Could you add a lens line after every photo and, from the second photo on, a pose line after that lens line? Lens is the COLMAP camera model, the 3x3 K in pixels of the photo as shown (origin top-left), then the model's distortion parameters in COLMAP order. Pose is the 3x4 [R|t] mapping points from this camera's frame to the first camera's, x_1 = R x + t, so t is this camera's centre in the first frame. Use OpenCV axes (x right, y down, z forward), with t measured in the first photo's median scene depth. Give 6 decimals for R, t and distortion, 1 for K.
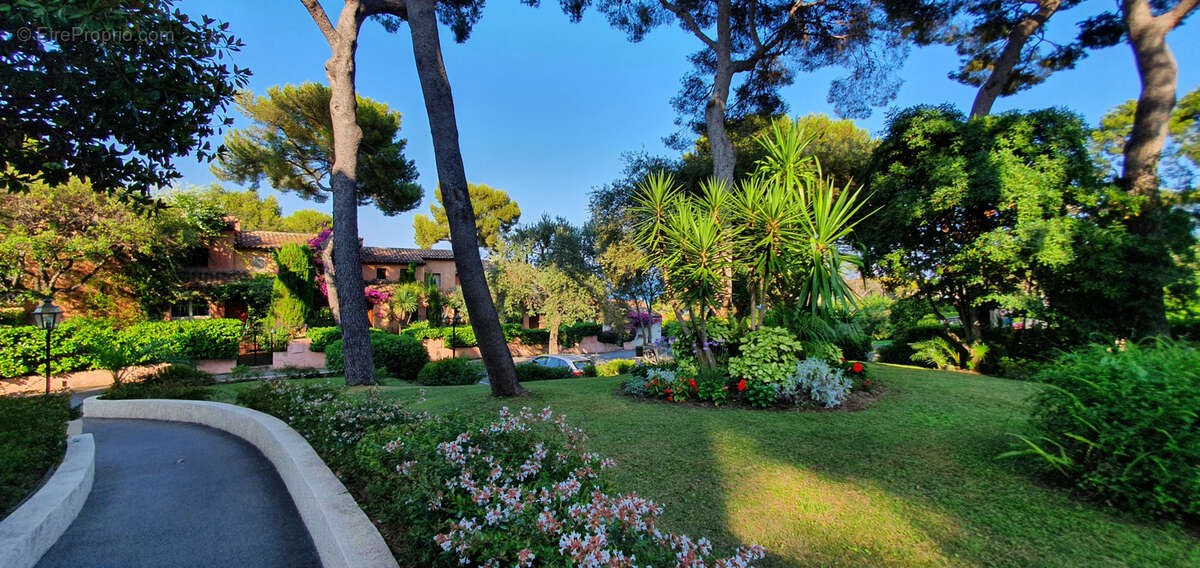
lens RADIAL K [[493.9, 0, 599.2], [0, 493.9, 285.7], [0, 0, 1]] dist [-0.000383, 0.000553]
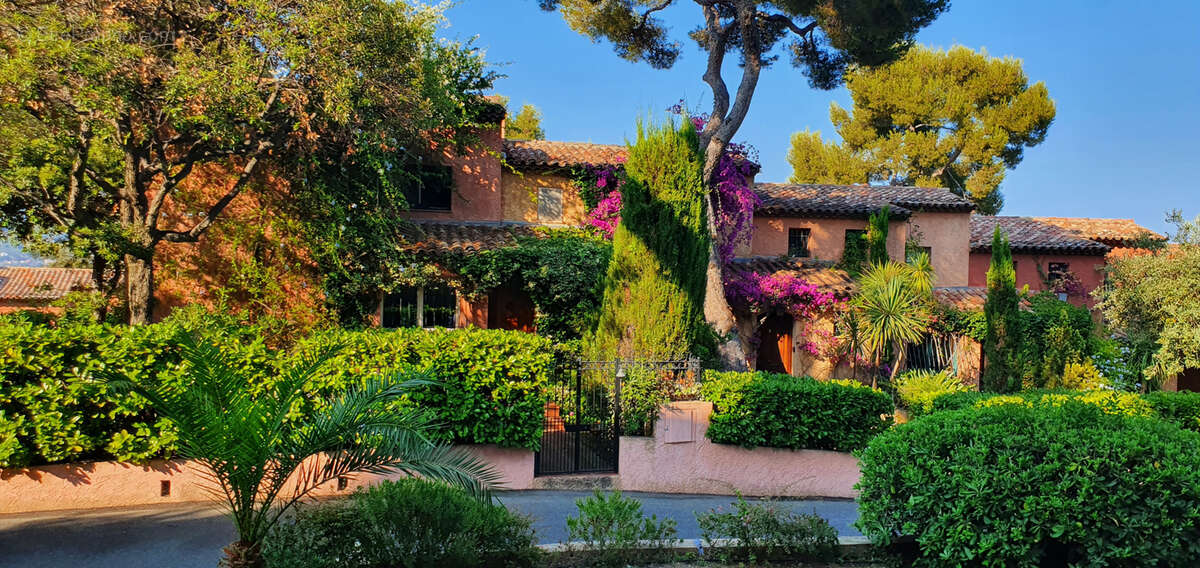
lens RADIAL K [[1185.6, 0, 600.2], [0, 1185.6, 283.2], [0, 0, 1]] dist [0.009528, 0.000000]
pose [[0.867100, 0.011362, -0.498005, -0.246095], [-0.016299, 0.999852, -0.005567, 0.031526], [0.497868, 0.012944, 0.867156, 0.264635]]
